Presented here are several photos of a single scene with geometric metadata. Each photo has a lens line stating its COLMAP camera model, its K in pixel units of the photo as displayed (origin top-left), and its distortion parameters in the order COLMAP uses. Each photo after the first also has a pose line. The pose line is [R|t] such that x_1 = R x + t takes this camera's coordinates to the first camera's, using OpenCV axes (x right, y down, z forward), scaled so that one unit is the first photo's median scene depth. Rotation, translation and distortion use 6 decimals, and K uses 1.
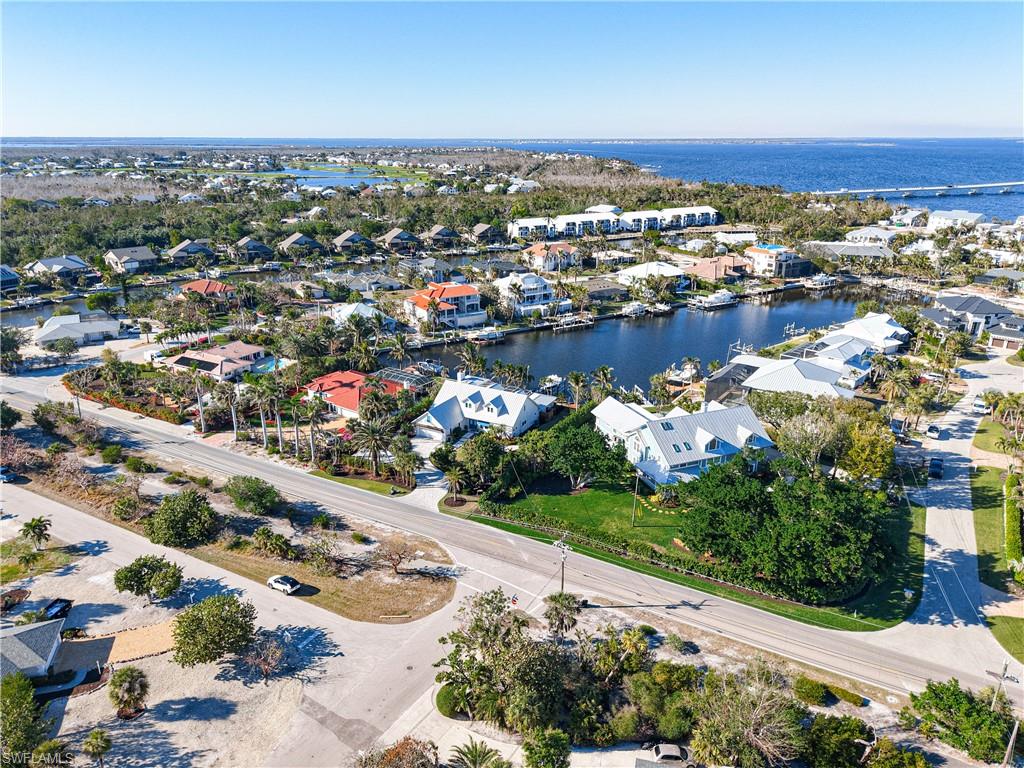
lens RADIAL K [[685.9, 0, 512.0], [0, 685.9, 384.0], [0, 0, 1]] dist [0.010763, -0.000331]
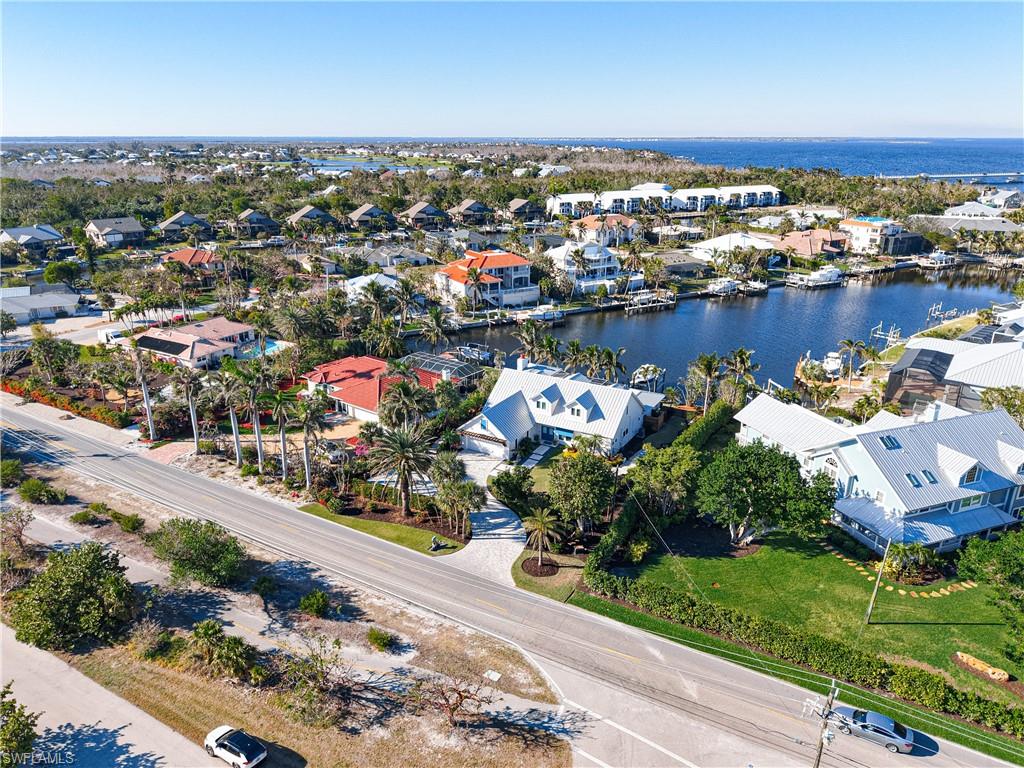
lens RADIAL K [[685.9, 0, 512.0], [0, 685.9, 384.0], [0, 0, 1]] dist [0.010763, -0.000331]
pose [[0.999696, 0.010424, -0.022322, -0.069837], [-0.010469, 0.999943, -0.001875, 0.010800], [0.022301, 0.002108, 0.999749, 0.293235]]
